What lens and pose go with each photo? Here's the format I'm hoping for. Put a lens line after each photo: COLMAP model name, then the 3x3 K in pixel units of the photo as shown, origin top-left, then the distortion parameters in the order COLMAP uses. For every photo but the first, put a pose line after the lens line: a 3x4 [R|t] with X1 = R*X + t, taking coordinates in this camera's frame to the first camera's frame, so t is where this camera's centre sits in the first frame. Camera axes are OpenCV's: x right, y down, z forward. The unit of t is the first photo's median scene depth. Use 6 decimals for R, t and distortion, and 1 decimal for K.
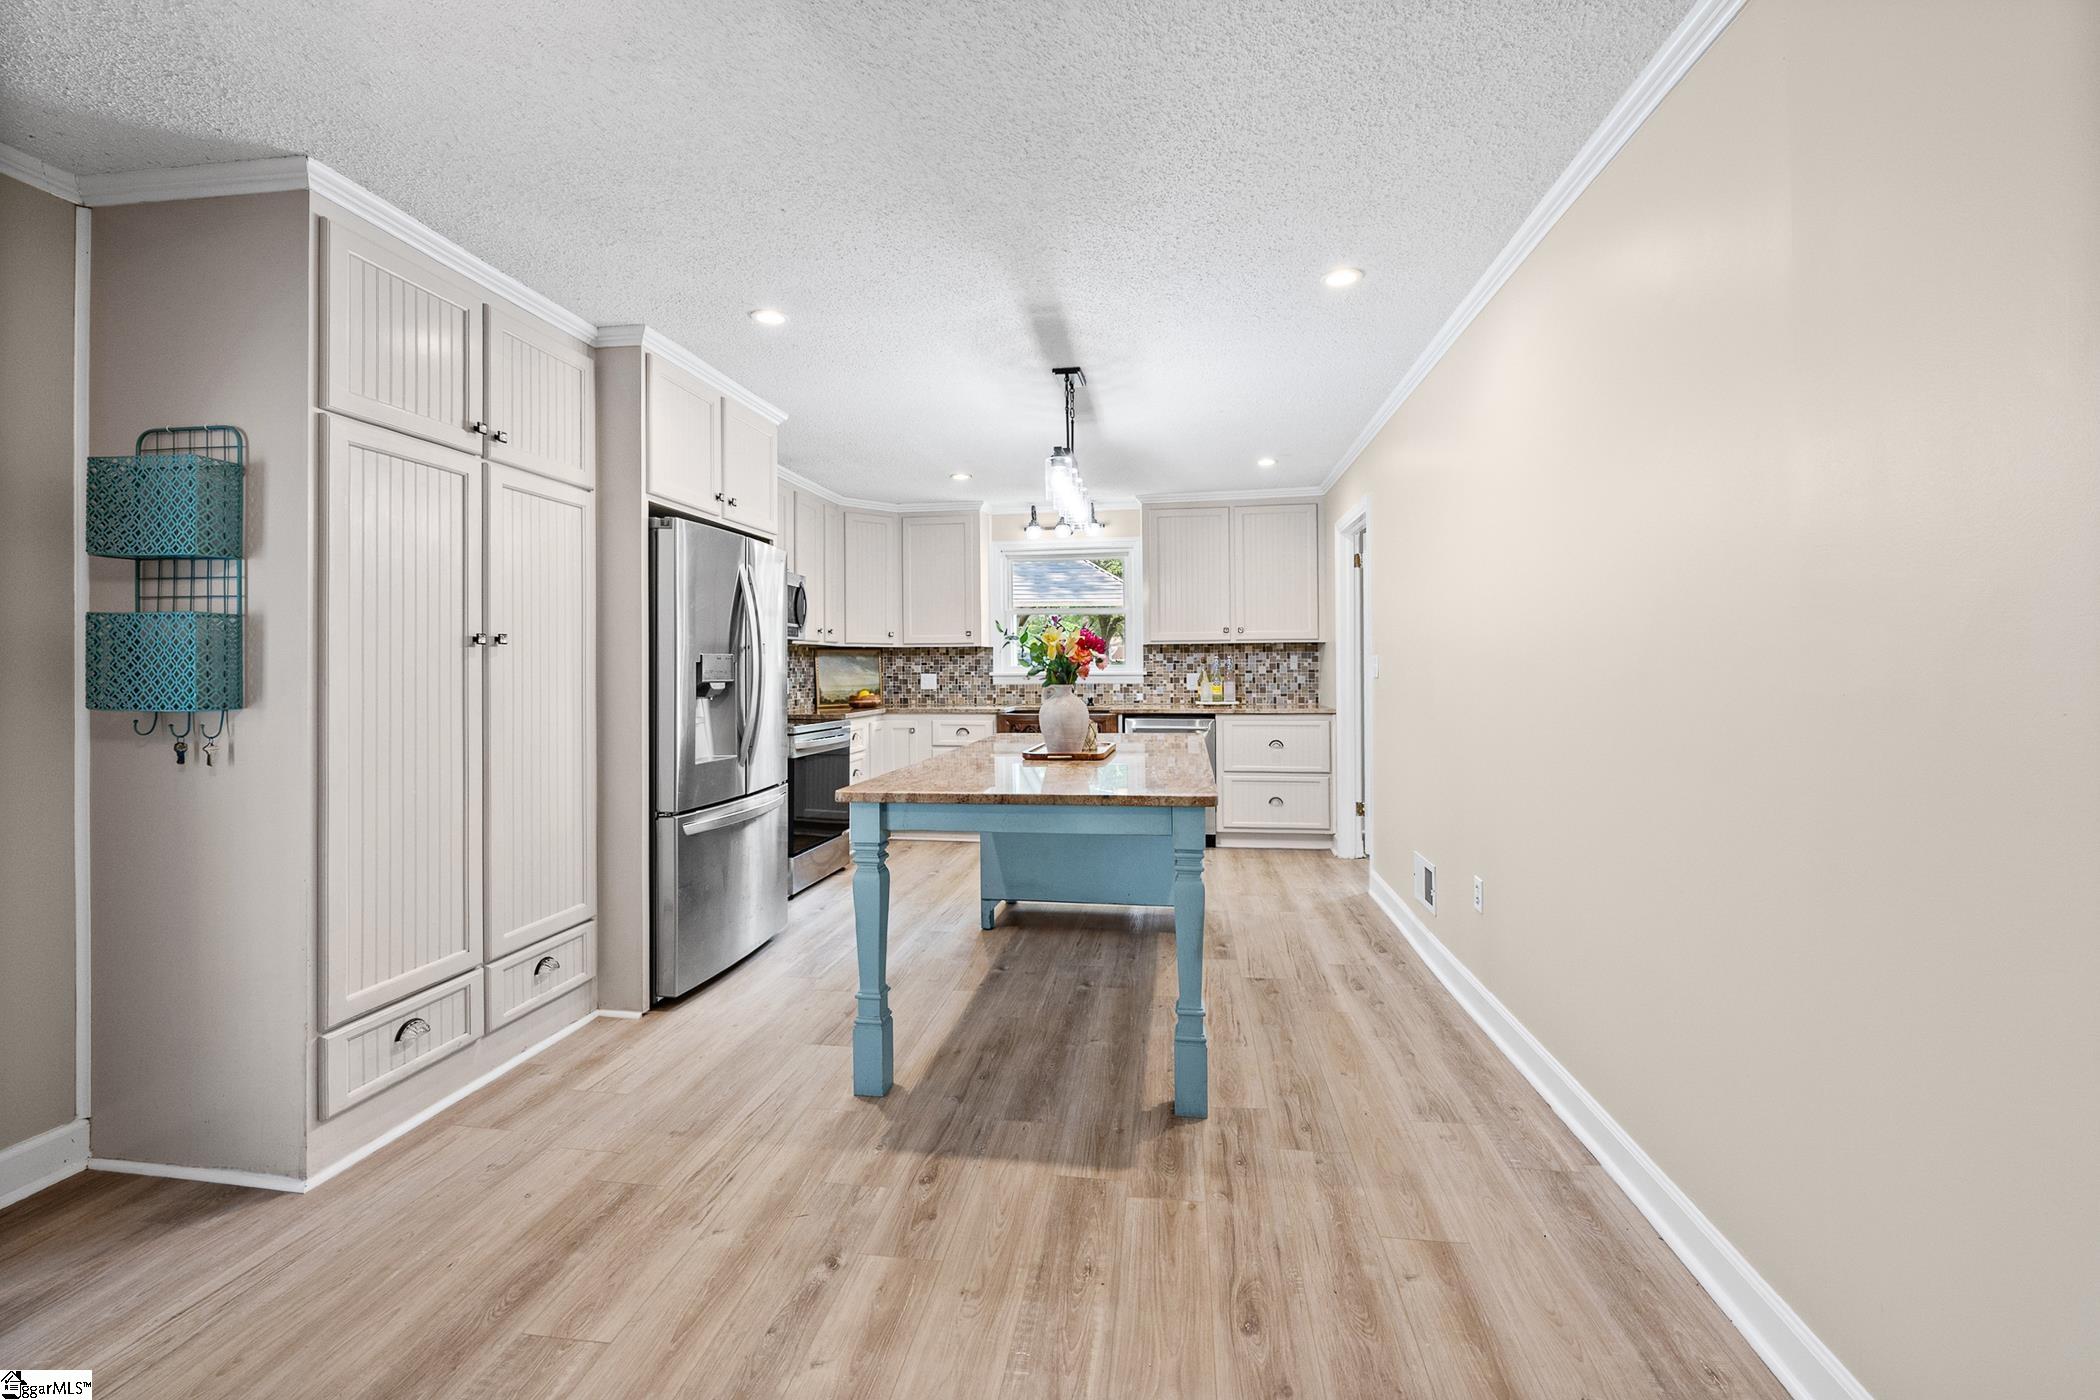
lens RADIAL K [[862.2, 0, 1055.0], [0, 862.2, 657.1], [0, 0, 1]] dist [0.000277, 0.000027]
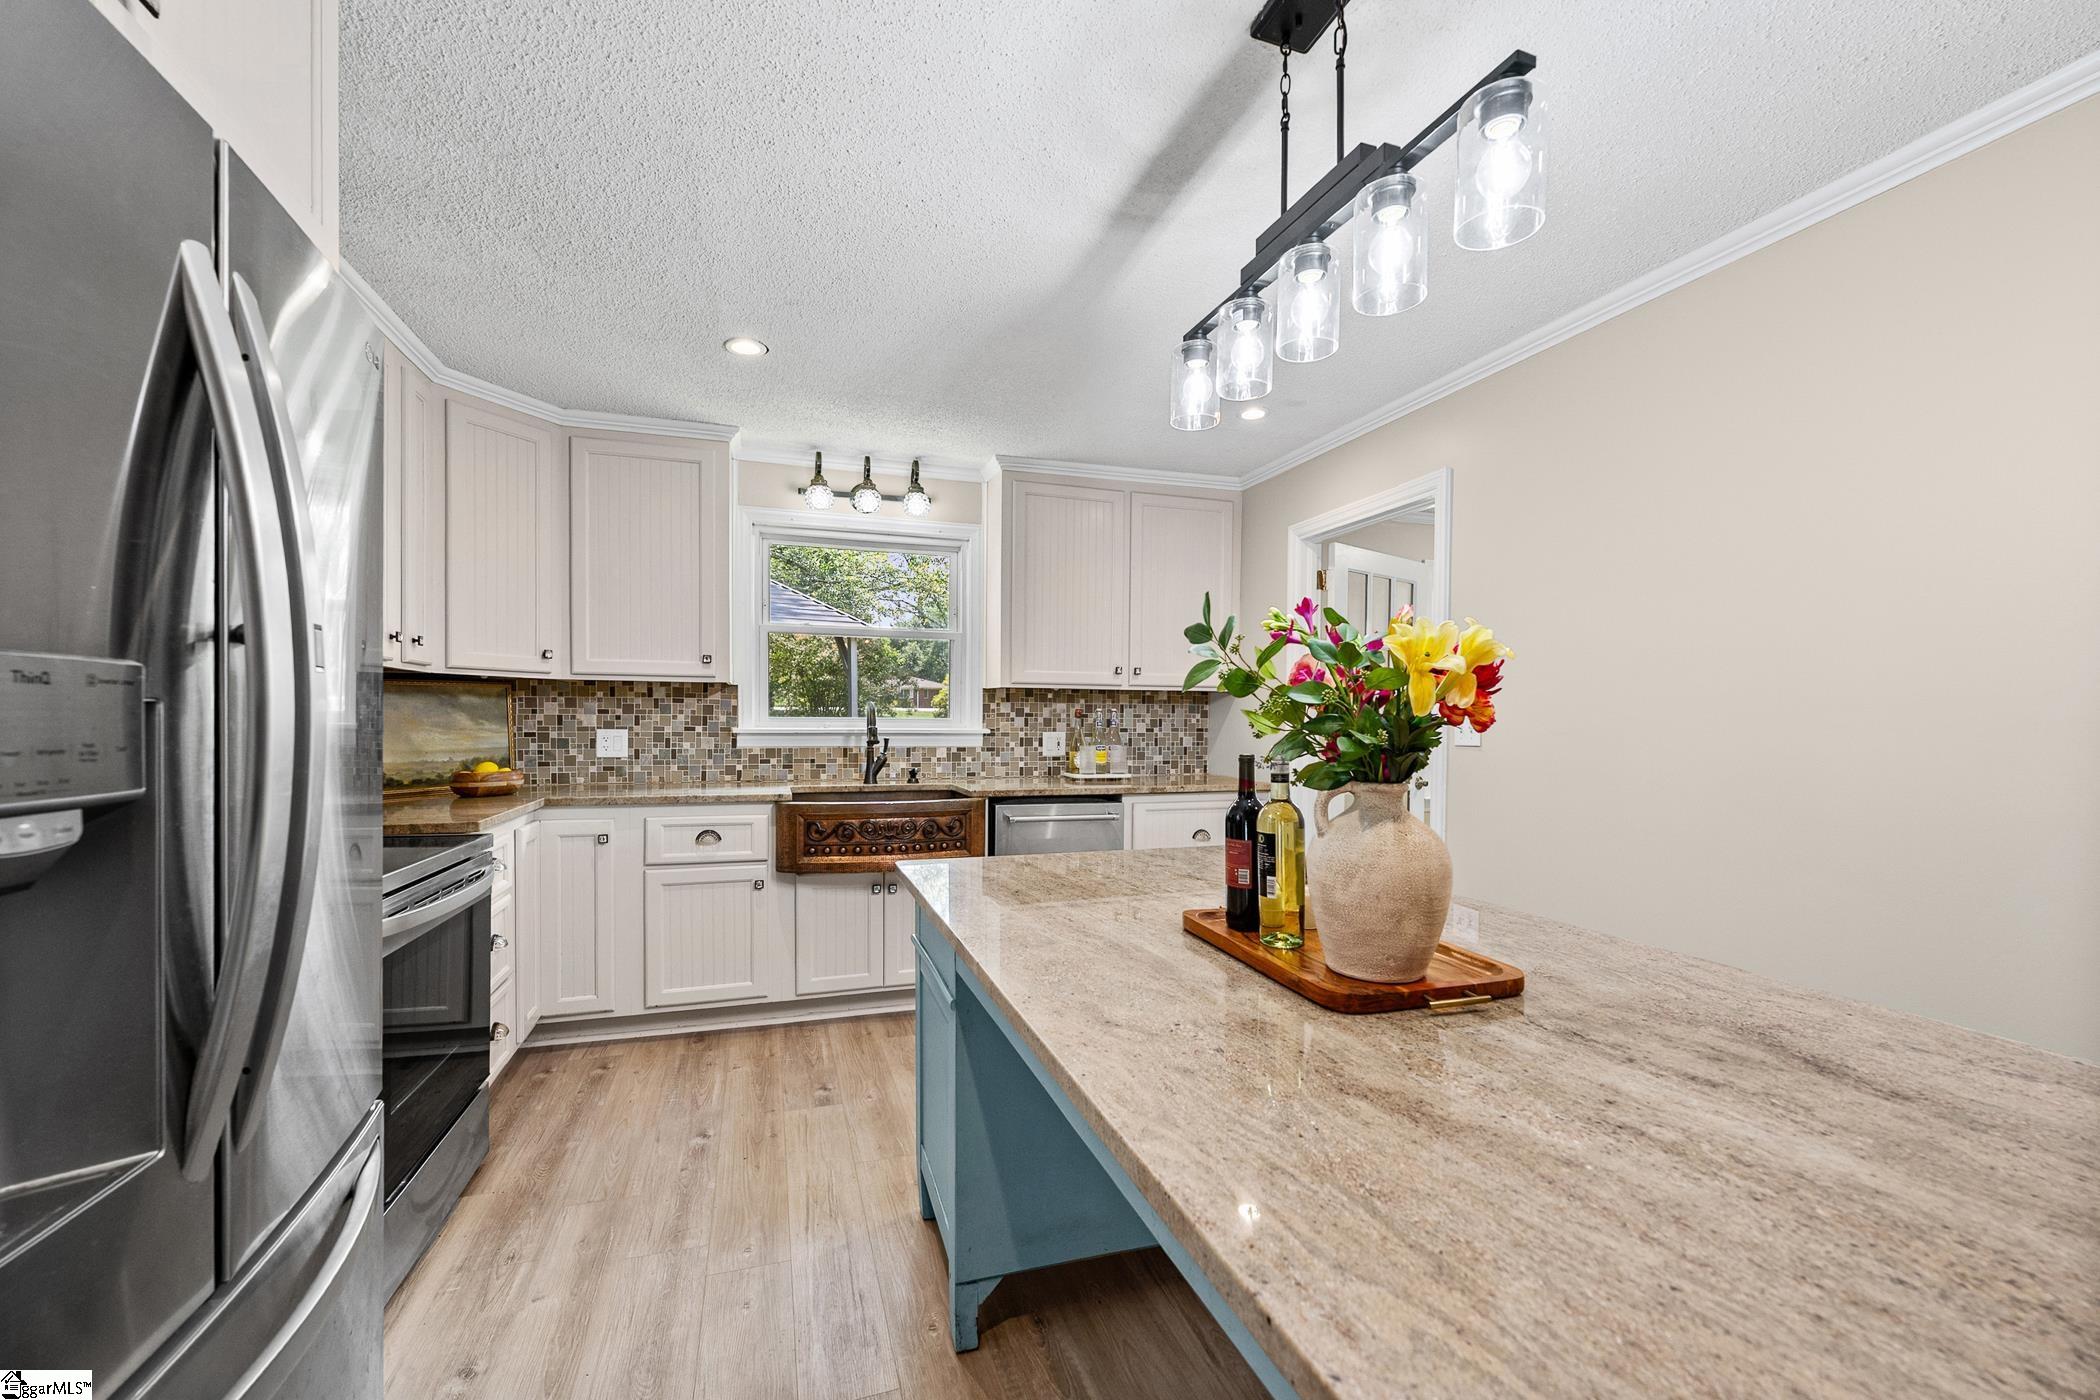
lens RADIAL K [[855.0, 0, 1053.8], [0, 855.0, 721.3], [0, 0, 1]] dist [-0.000040, -0.000114]
pose [[0.892307, 0.012268, 0.451263, -0.146837], [-0.018950, 0.999767, 0.010291, 0.003109], [-0.451032, -0.017734, 0.892332, 0.389697]]
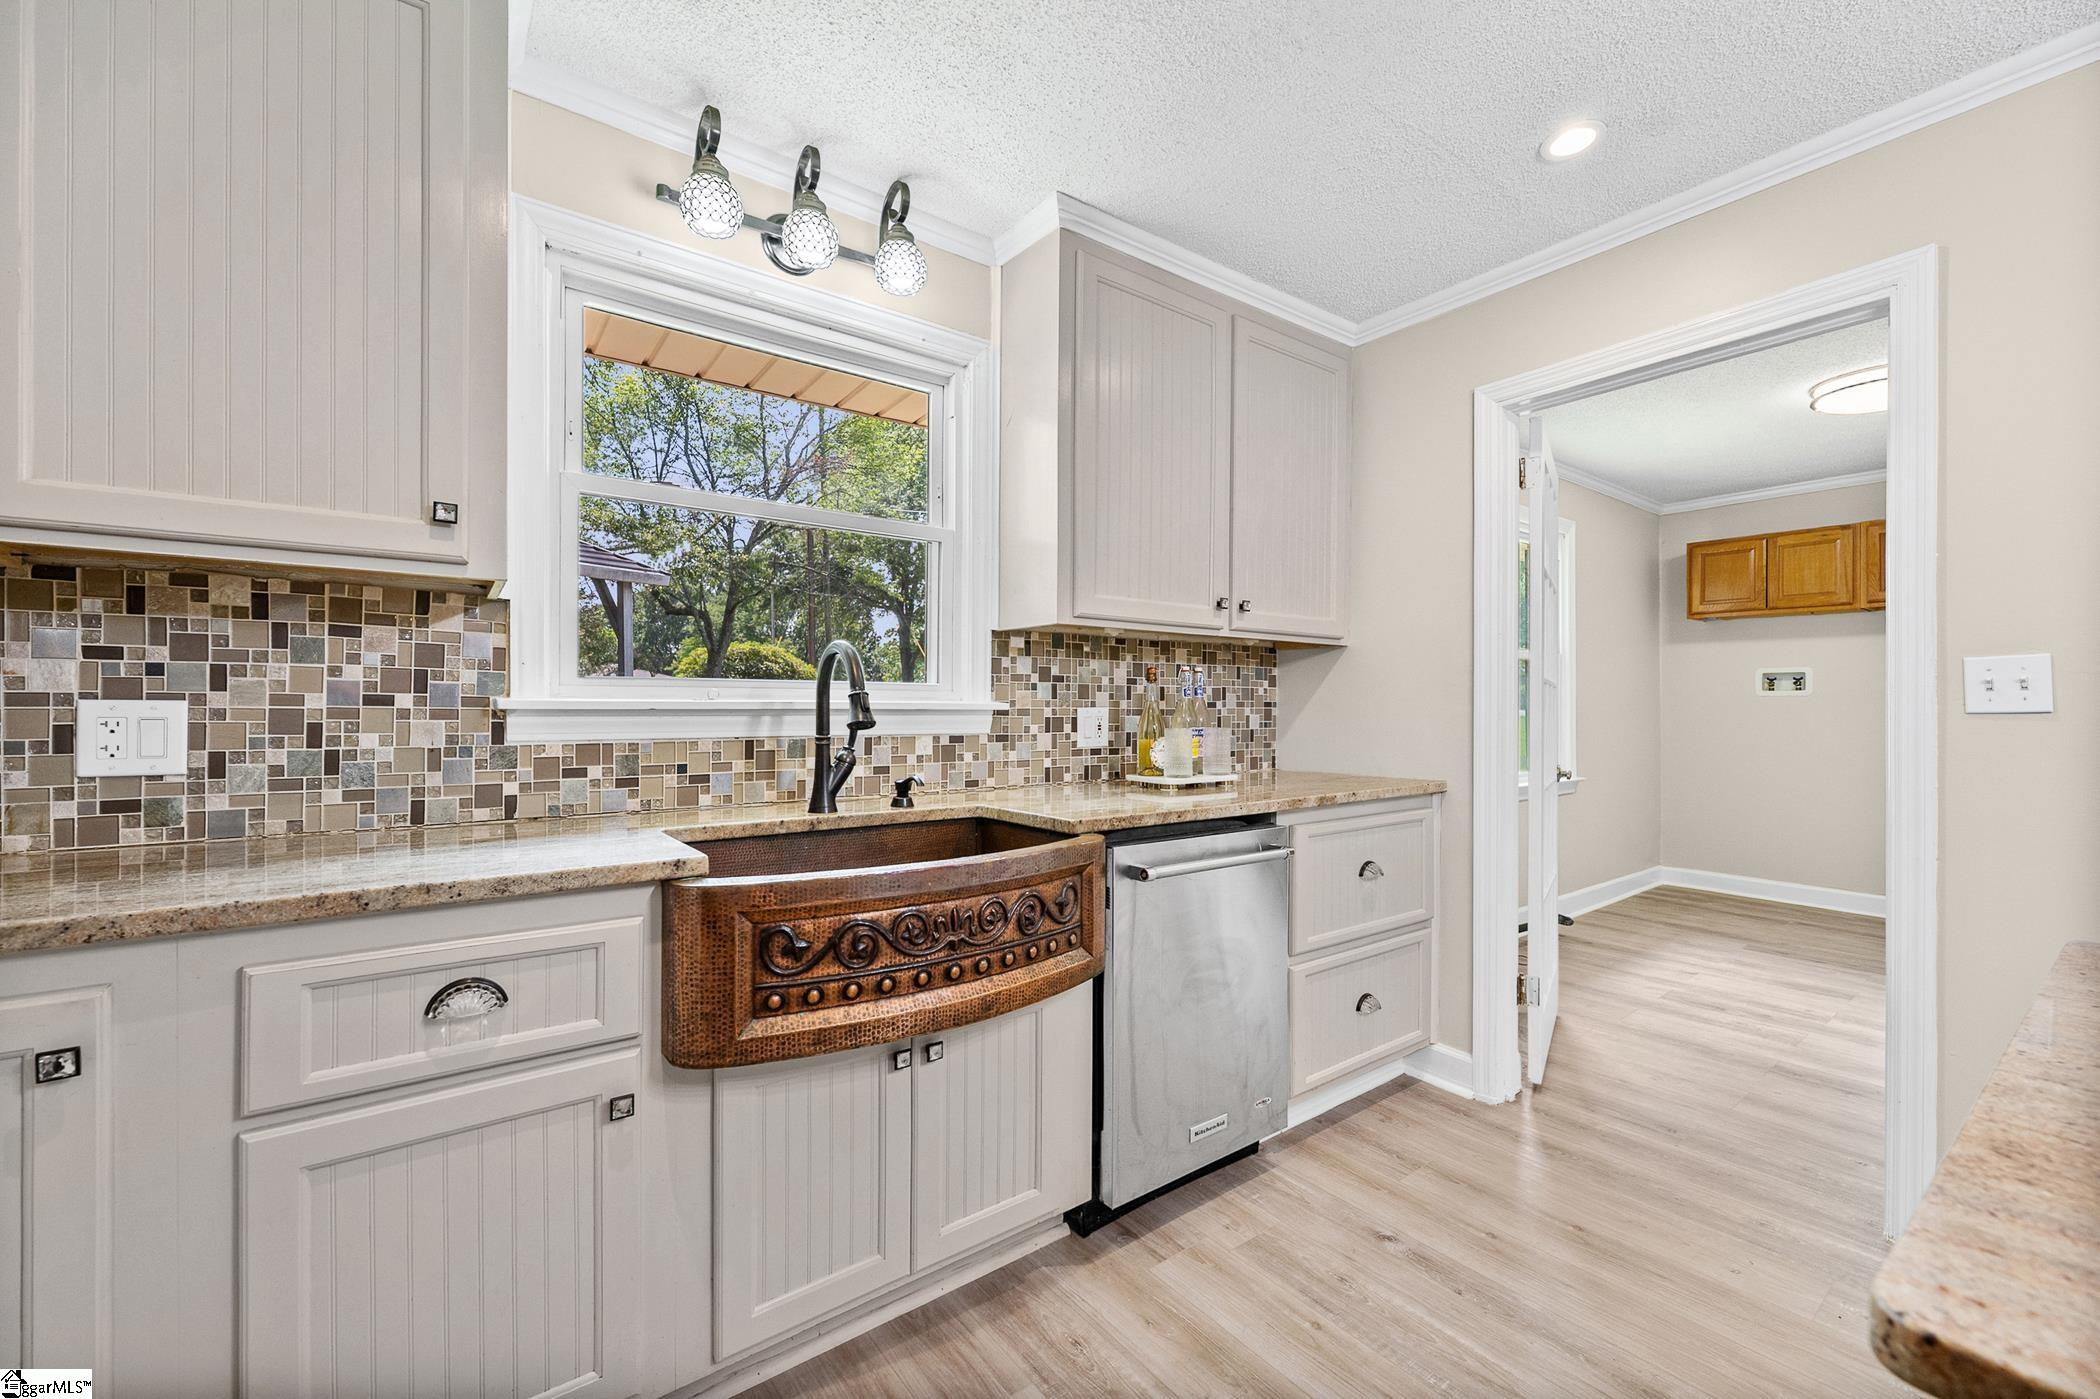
lens RADIAL K [[844.2, 0, 1050.0], [0, 844.2, 699.5], [0, 0, 1]] dist [-0.000974, -0.000355]
pose [[0.709567, 0.016051, 0.704455, -0.138214], [-0.012029, 0.999871, -0.010666, 0.019411], [-0.704535, -0.000906, 0.709668, 0.726519]]
